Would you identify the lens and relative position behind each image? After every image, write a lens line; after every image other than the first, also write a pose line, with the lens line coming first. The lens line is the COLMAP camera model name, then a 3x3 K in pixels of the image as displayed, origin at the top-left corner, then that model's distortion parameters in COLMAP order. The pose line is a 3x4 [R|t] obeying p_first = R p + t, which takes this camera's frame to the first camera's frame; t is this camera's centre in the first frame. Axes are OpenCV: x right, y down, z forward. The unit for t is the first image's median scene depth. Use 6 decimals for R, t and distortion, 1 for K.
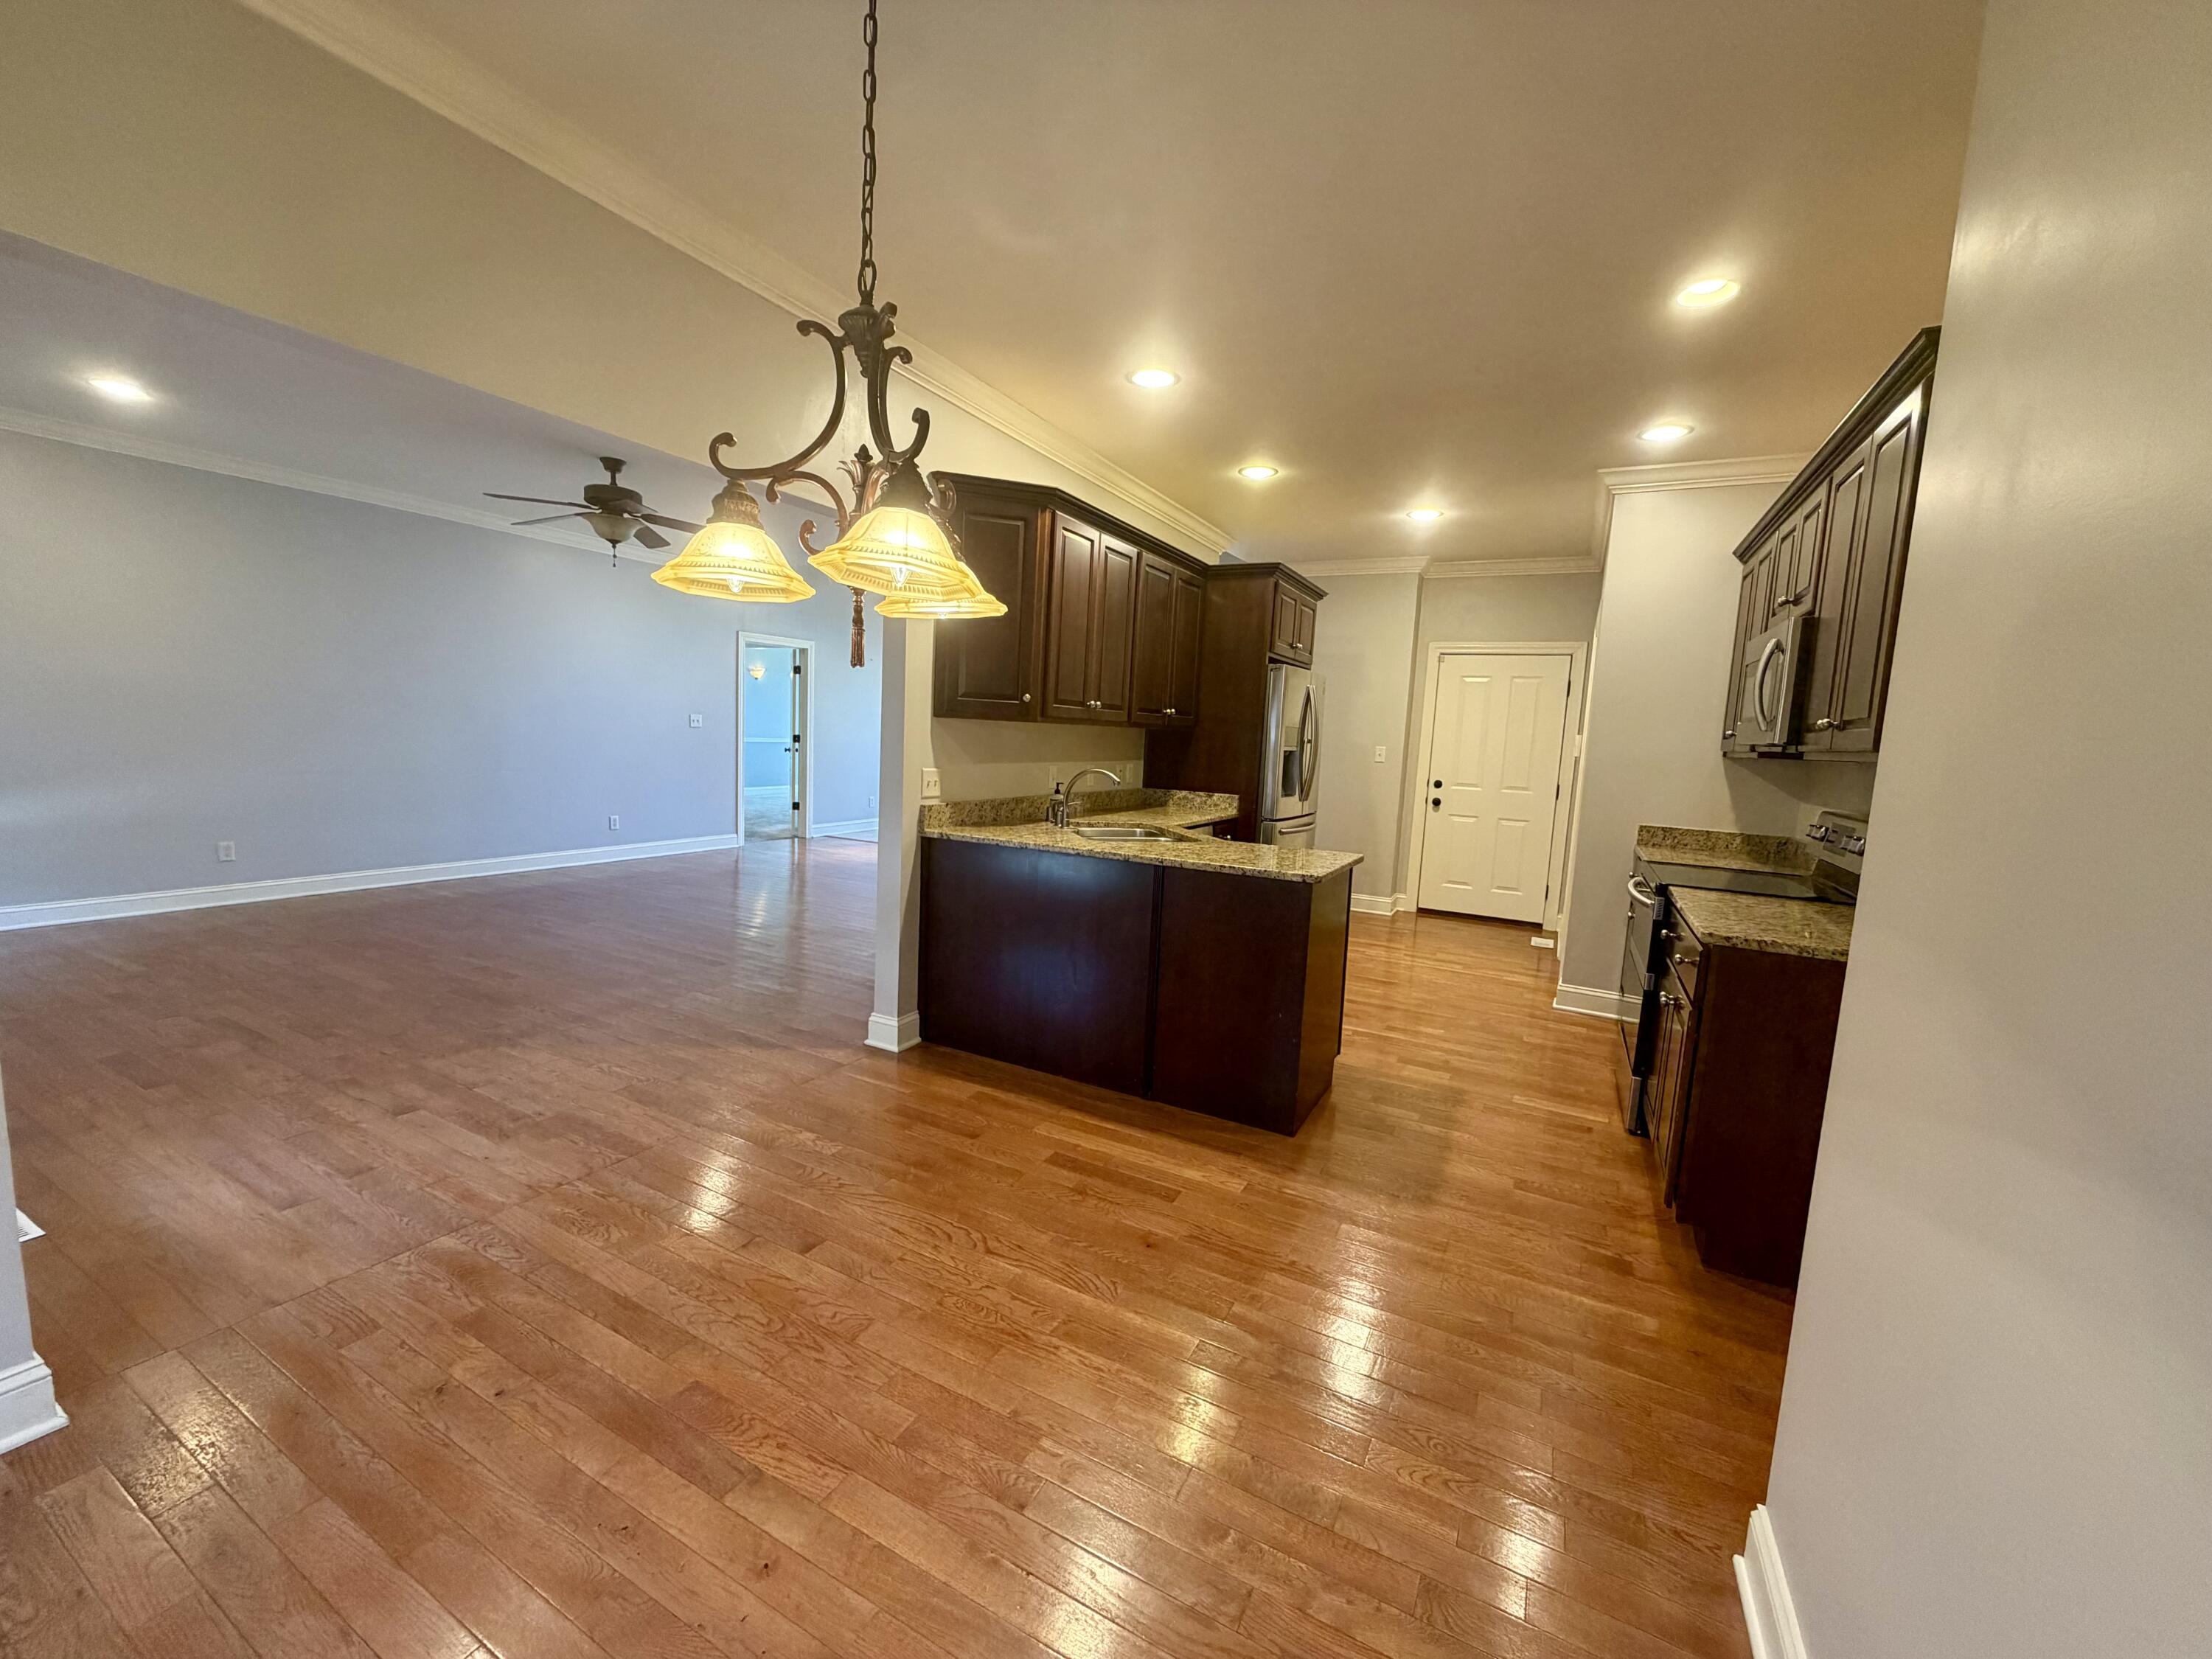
lens RADIAL K [[880.3, 0, 1098.1], [0, 880.3, 827.5], [0, 0, 1]] dist [-0.000189, -0.000069]
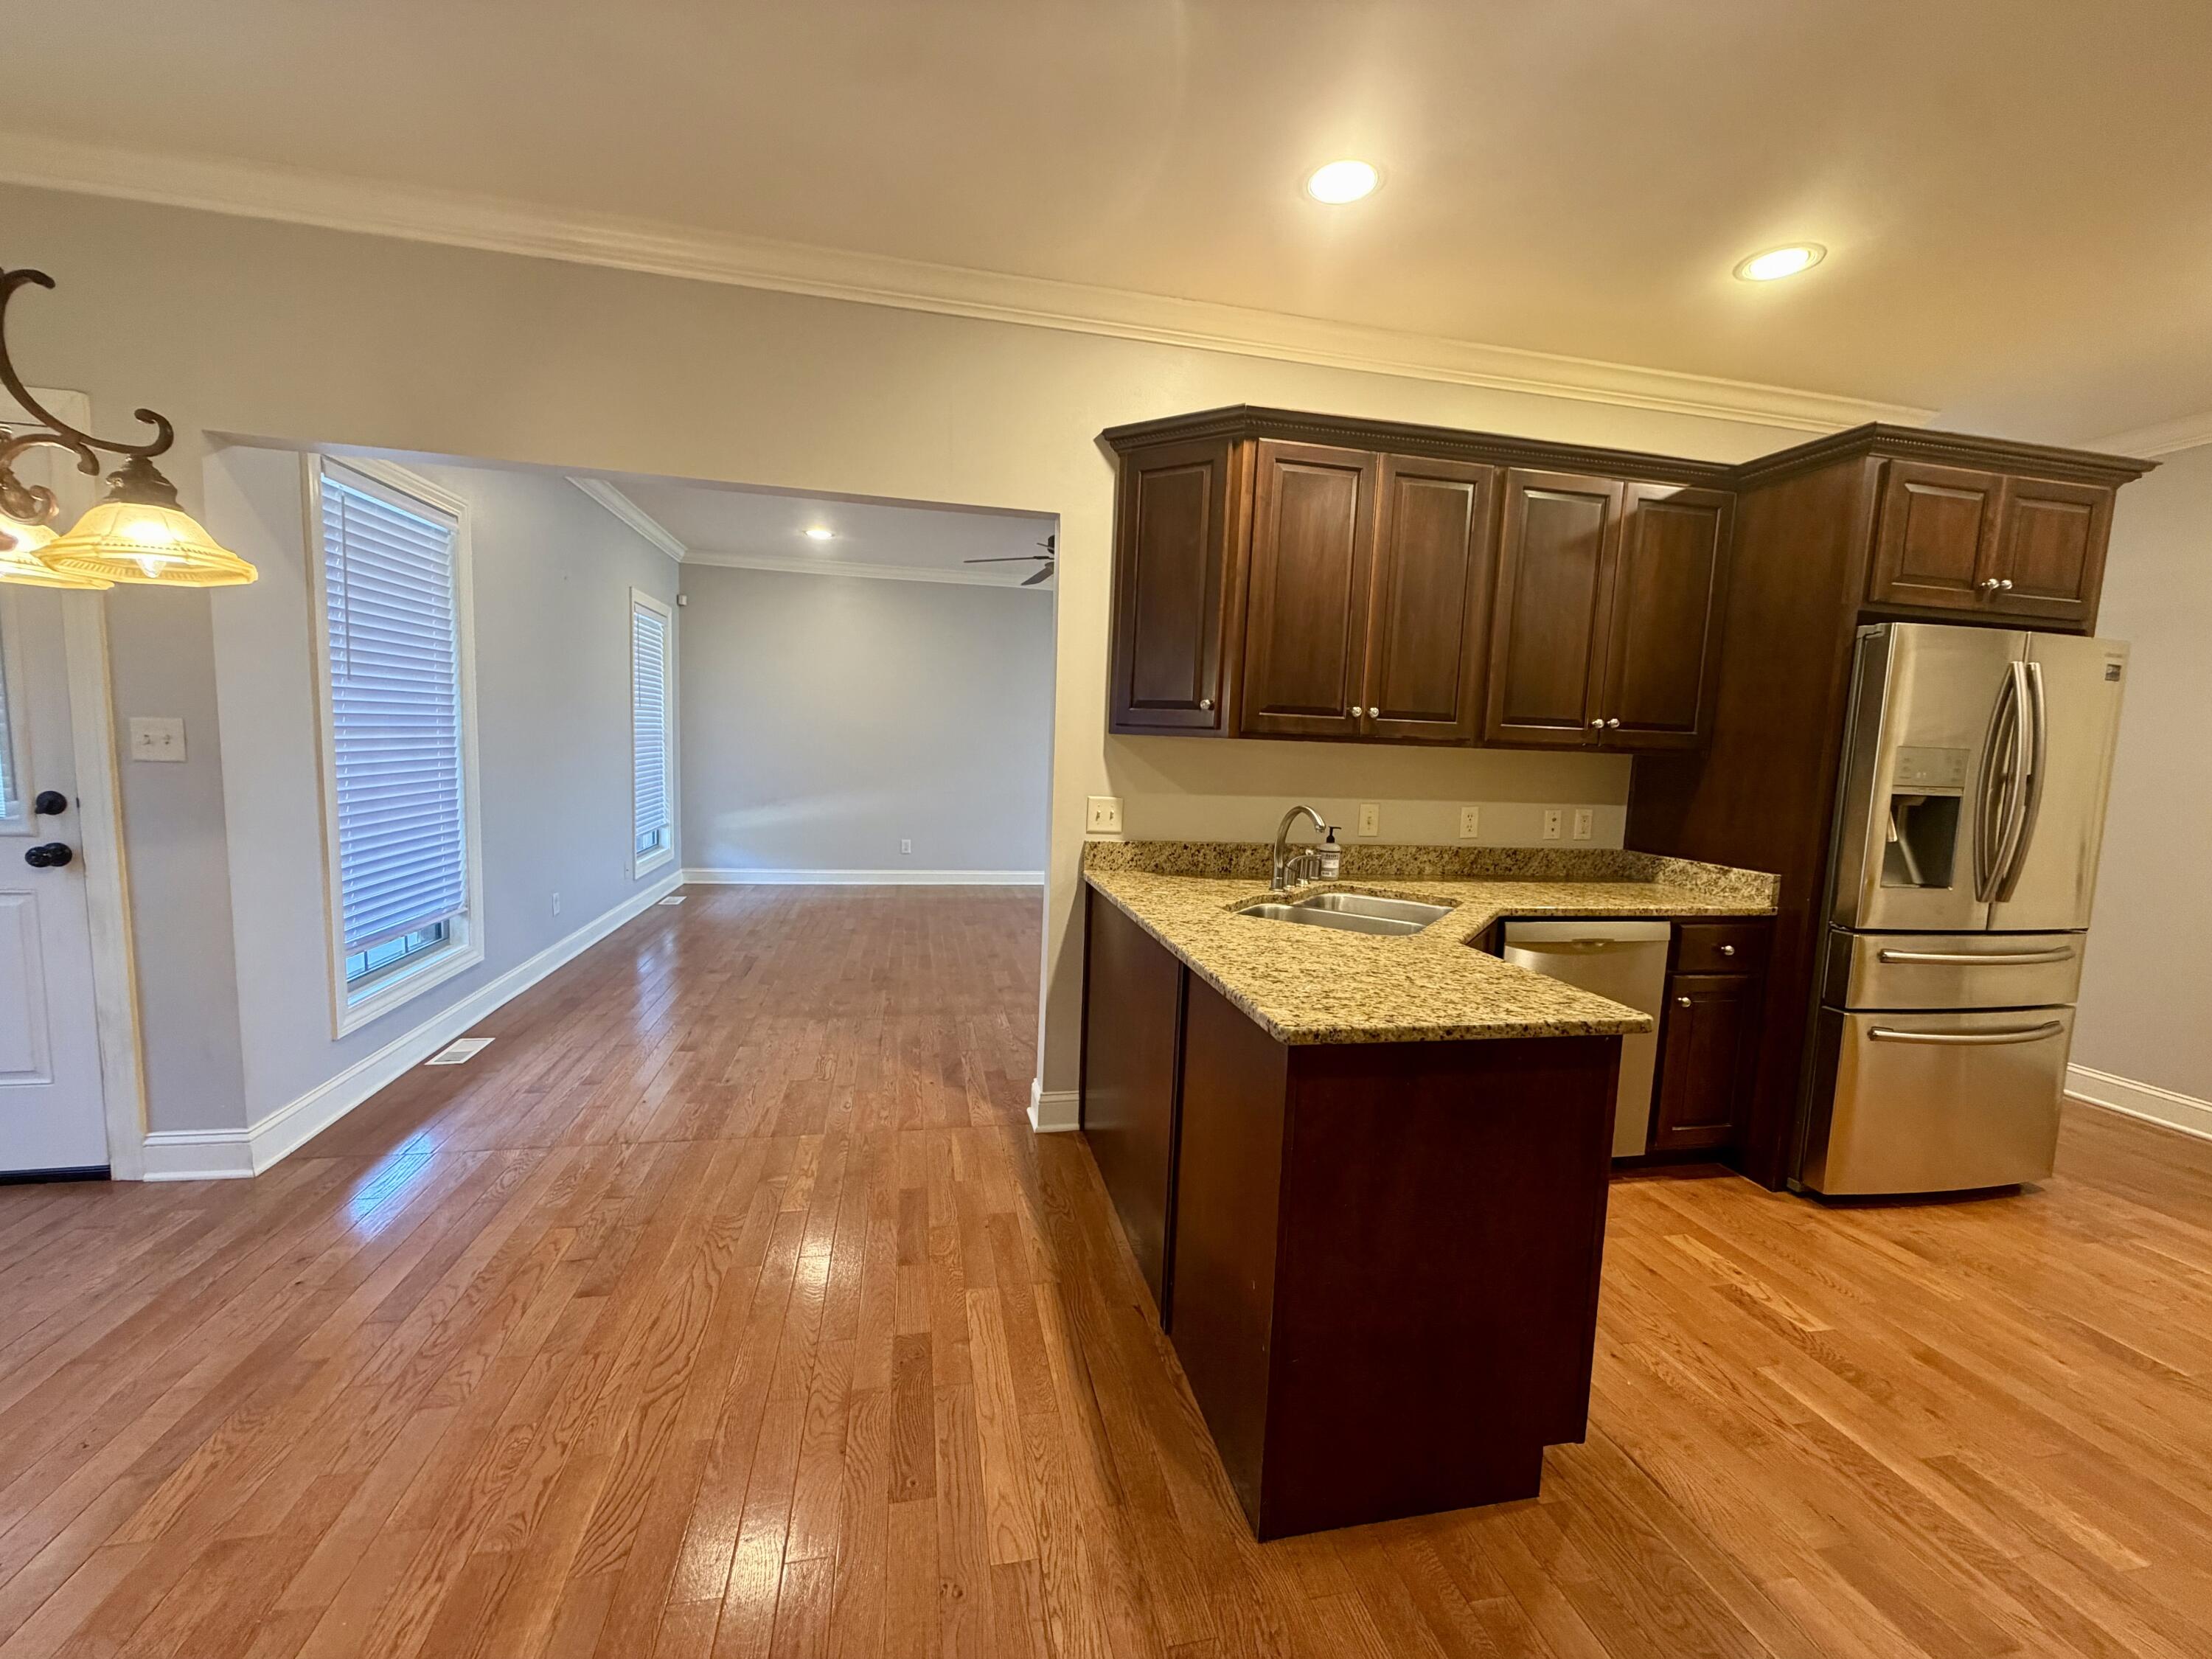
lens RADIAL K [[880.3, 0, 1097.2], [0, 880.3, 828.2], [0, 0, 1]] dist [-0.000189, -0.000069]
pose [[0.644940, 0.054331, -0.762299, 0.390282], [-0.092399, 0.995696, -0.007209, -0.029283], [0.758627, 0.075085, 0.647185, 0.432114]]
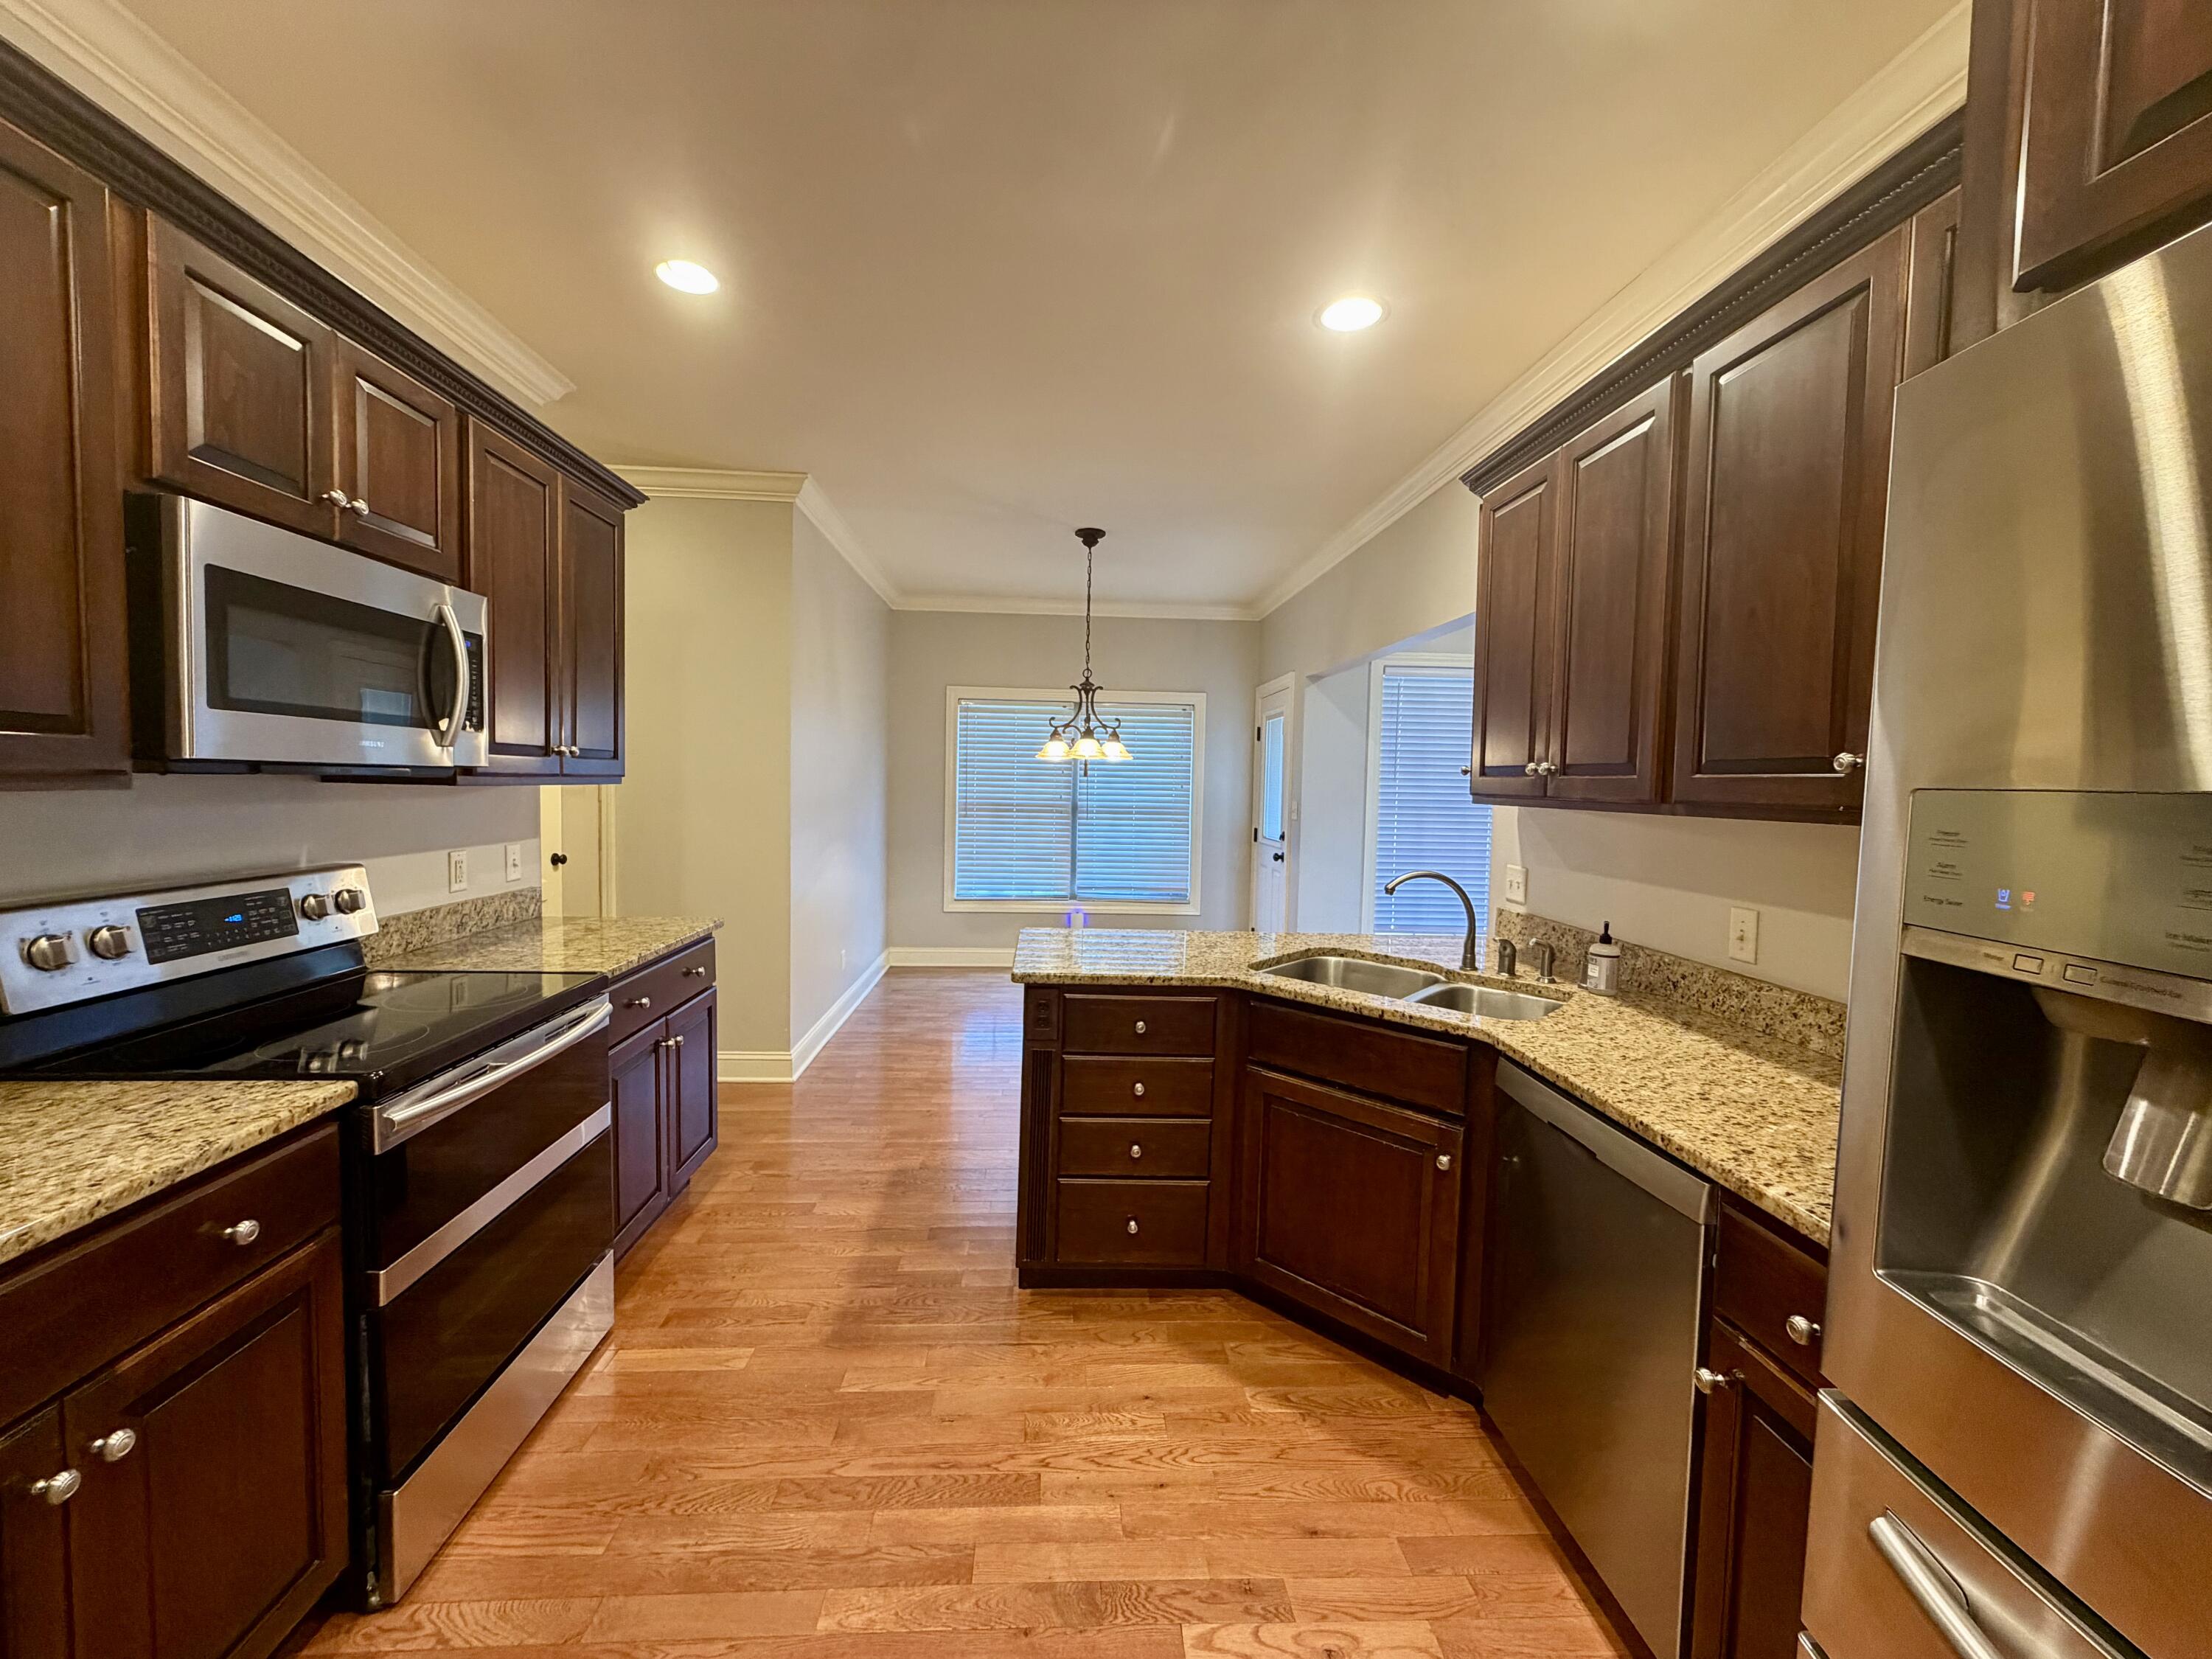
lens RADIAL K [[880.3, 0, 1098.2], [0, 880.3, 826.7], [0, 0, 1]] dist [-0.000189, -0.000069]
pose [[-0.851090, -0.039803, -0.523509, 0.515123], [-0.121215, 0.985080, 0.122168, -0.141726], [0.510835, 0.167433, -0.843216, 1.355571]]
